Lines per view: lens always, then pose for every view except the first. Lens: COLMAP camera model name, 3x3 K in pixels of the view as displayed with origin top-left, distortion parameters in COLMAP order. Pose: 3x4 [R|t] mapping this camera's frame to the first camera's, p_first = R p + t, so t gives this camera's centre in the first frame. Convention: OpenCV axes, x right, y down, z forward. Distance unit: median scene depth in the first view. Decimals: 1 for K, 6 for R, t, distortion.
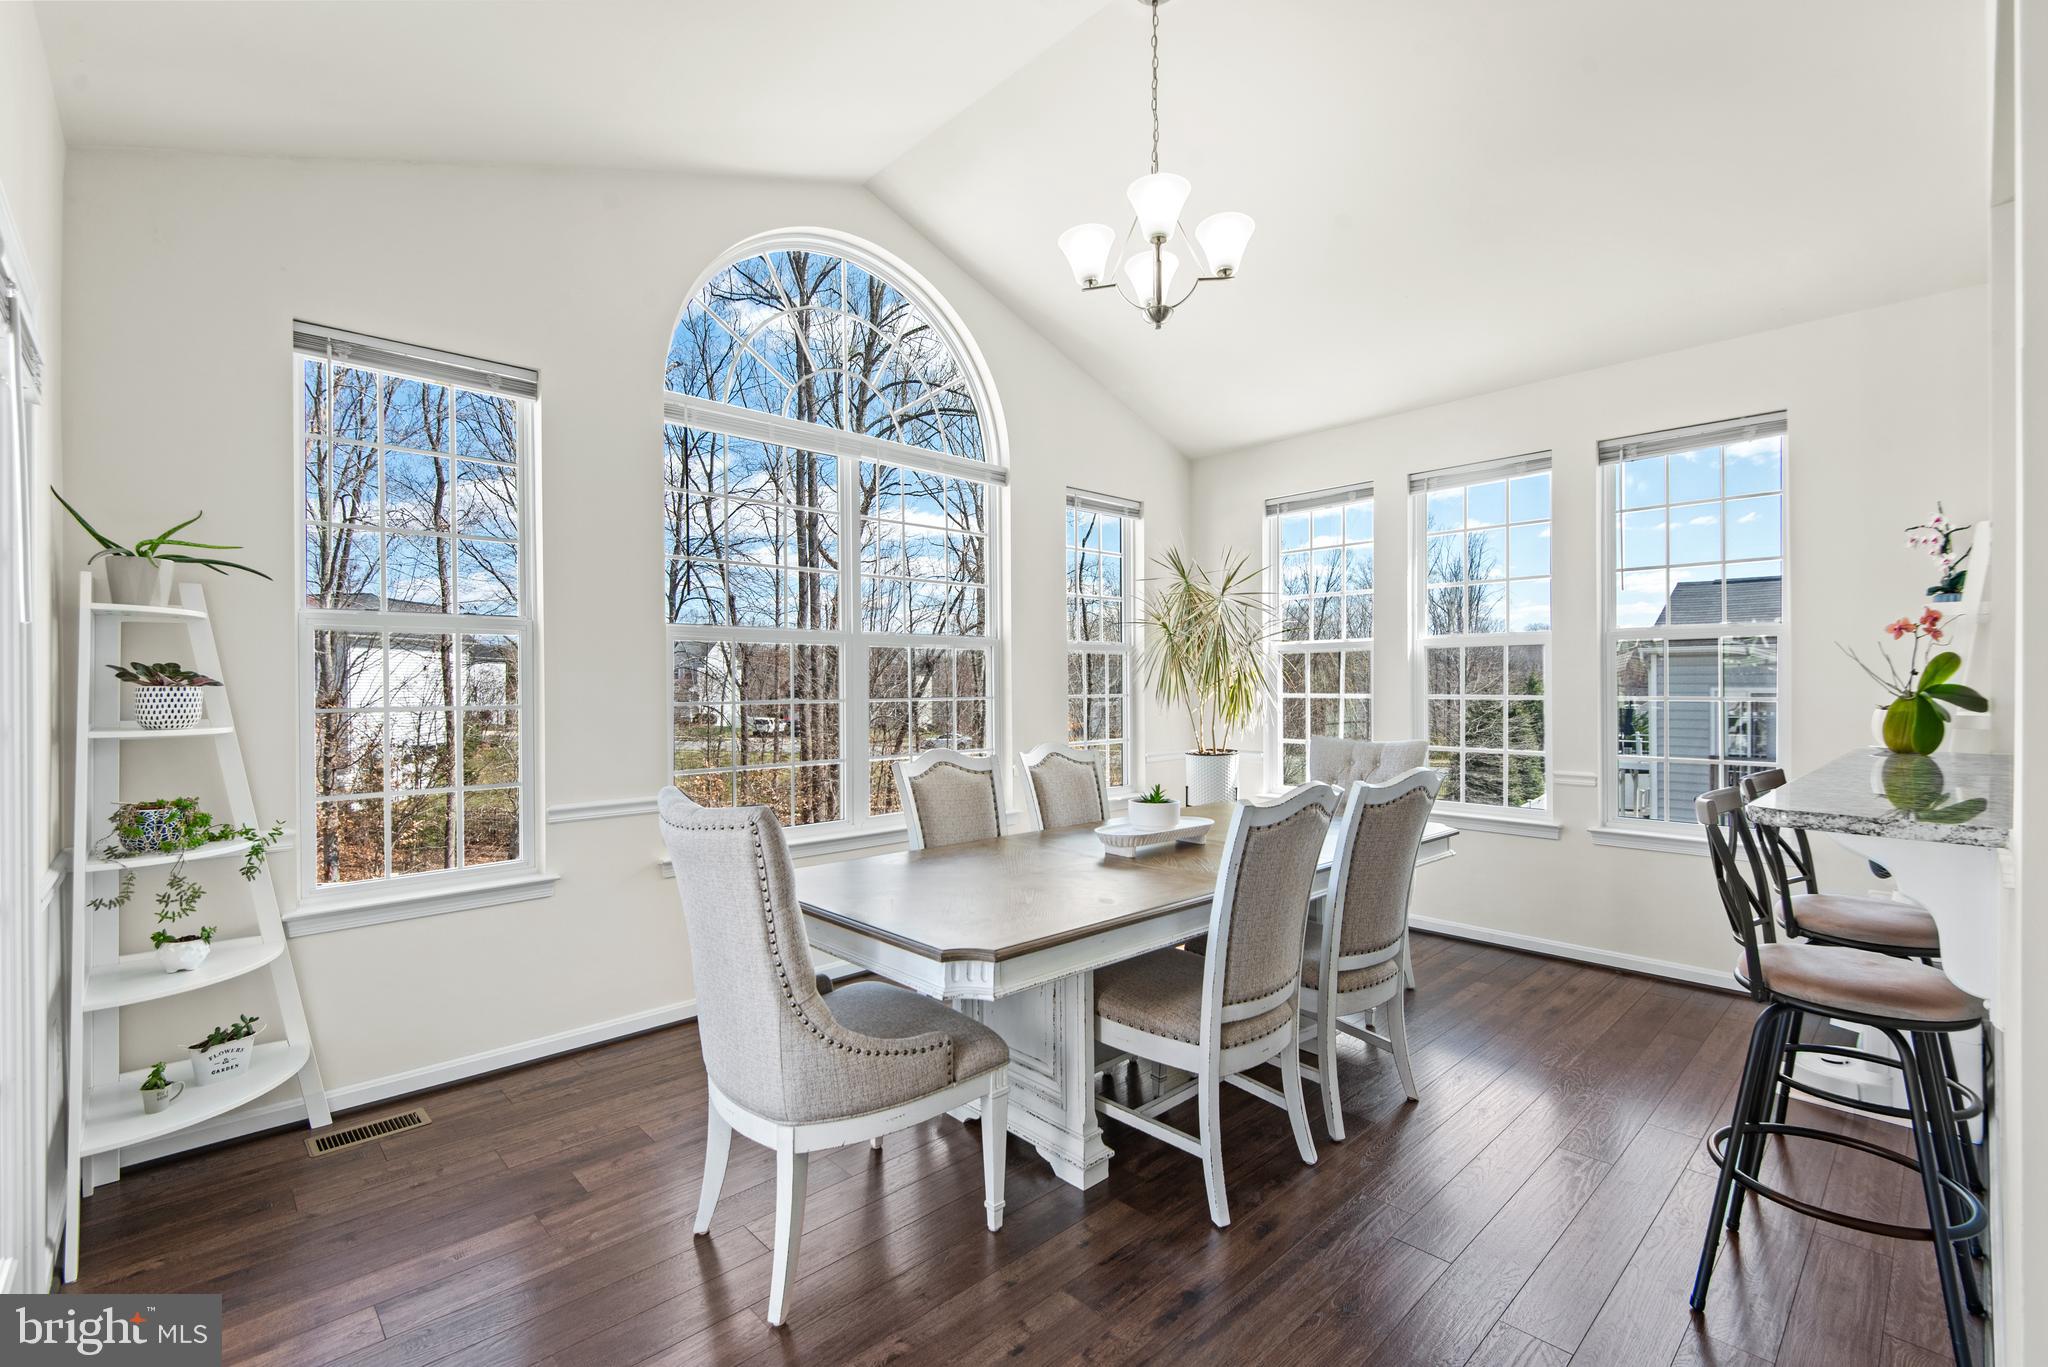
lens RADIAL K [[888.1, 0, 1024.0], [0, 888.1, 683.5], [0, 0, 1]] dist [0.021078, -0.009748]
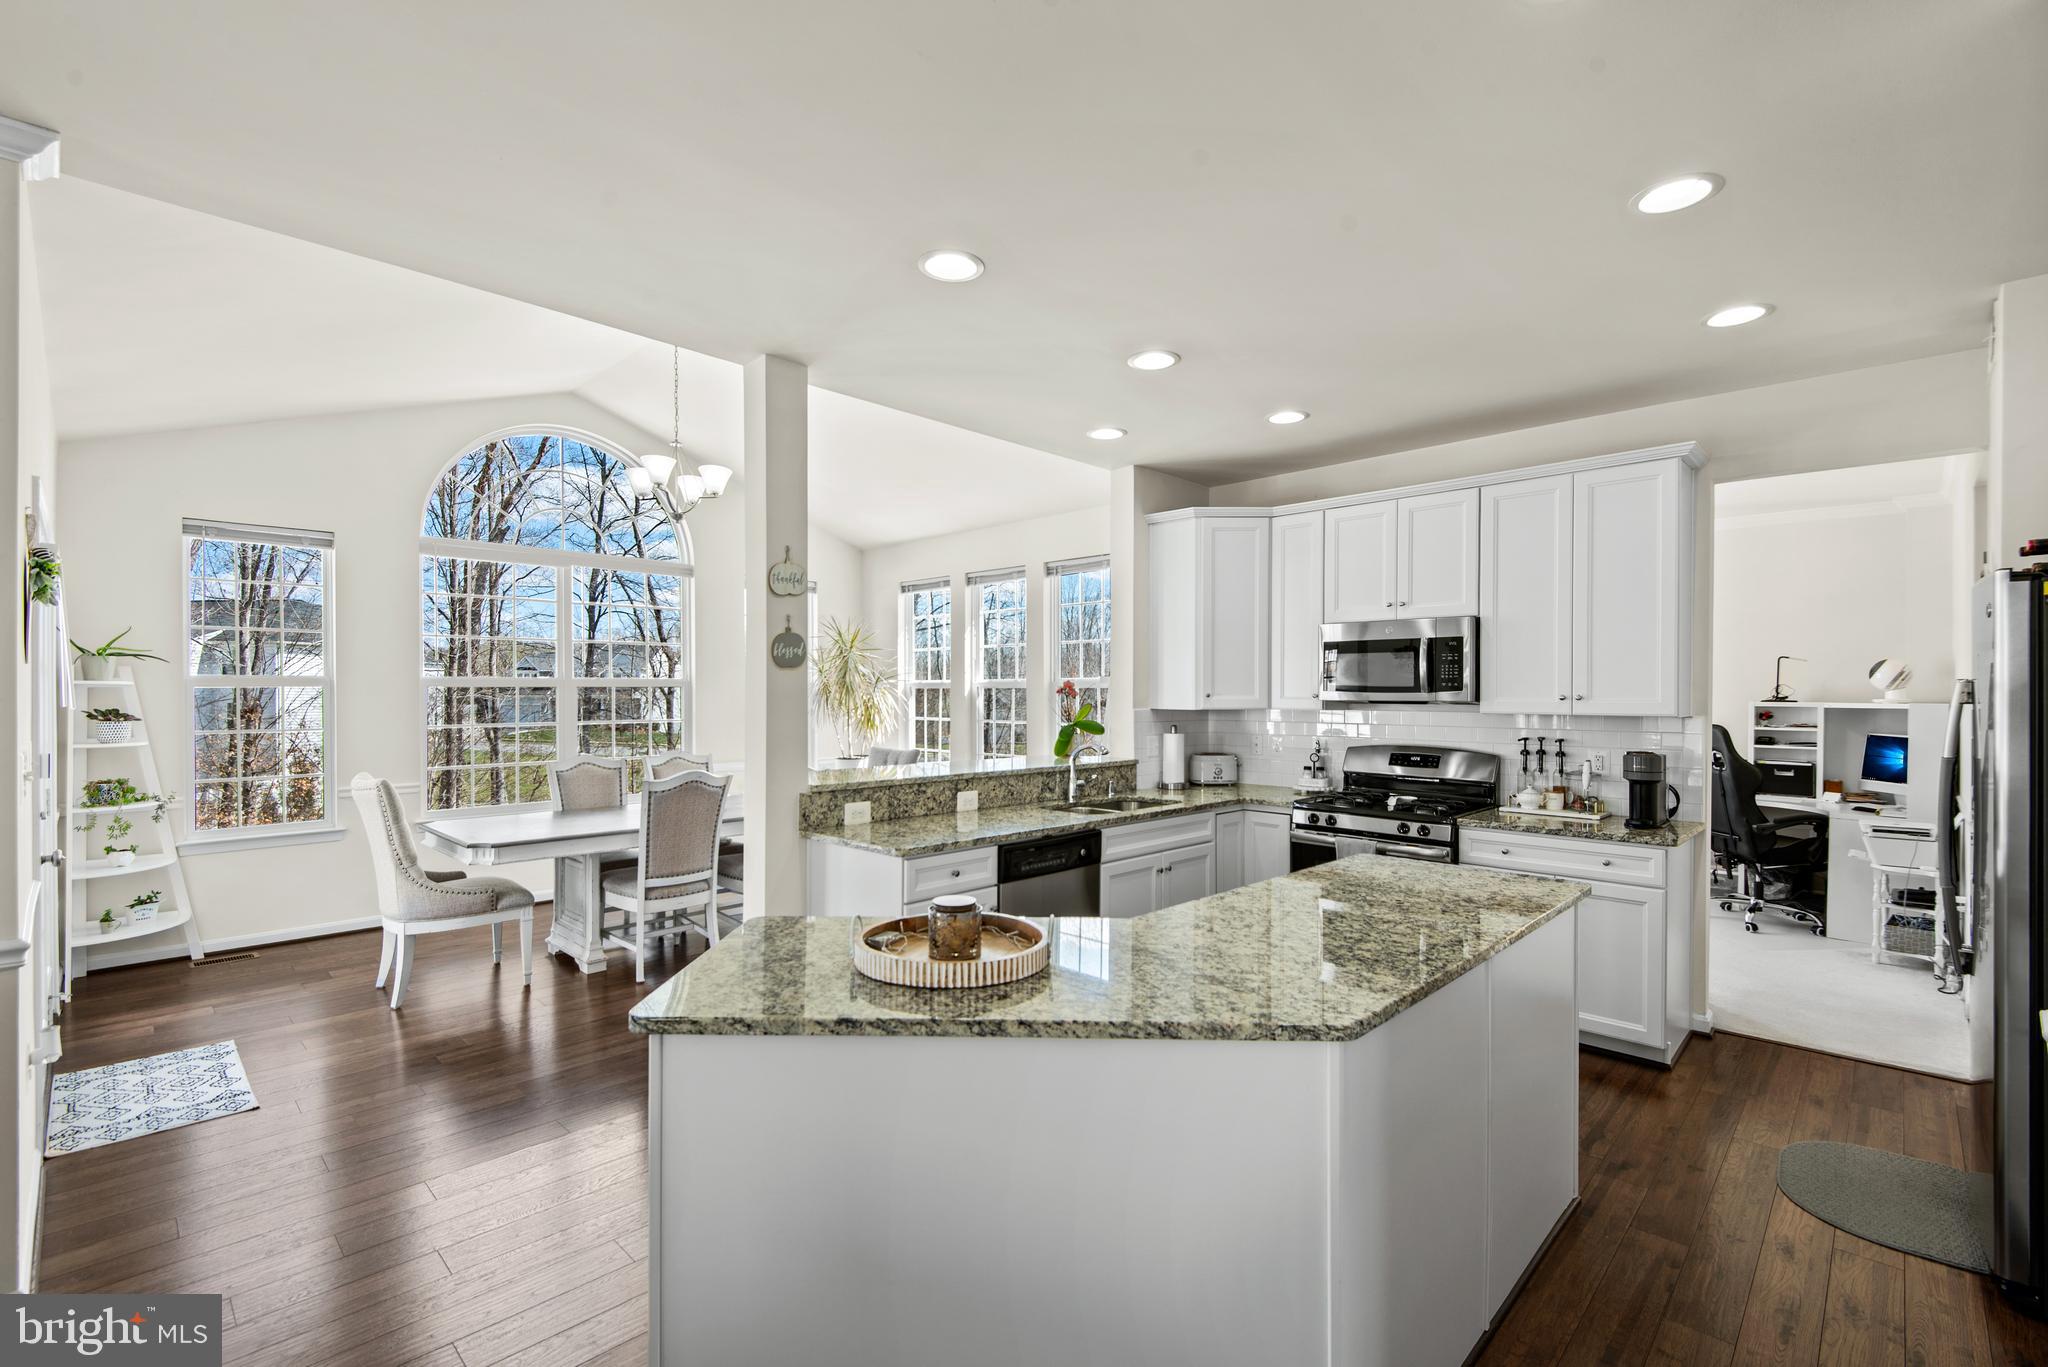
lens RADIAL K [[897.7, 0, 1030.4], [0, 897.7, 691.4], [0, 0, 1]] dist [-0.001314, -0.000748]
pose [[0.998809, 0.005157, 0.048510, 0.933680], [-0.005228, 0.999985, 0.001342, -0.074235], [-0.048502, -0.001594, 0.998822, -1.030458]]
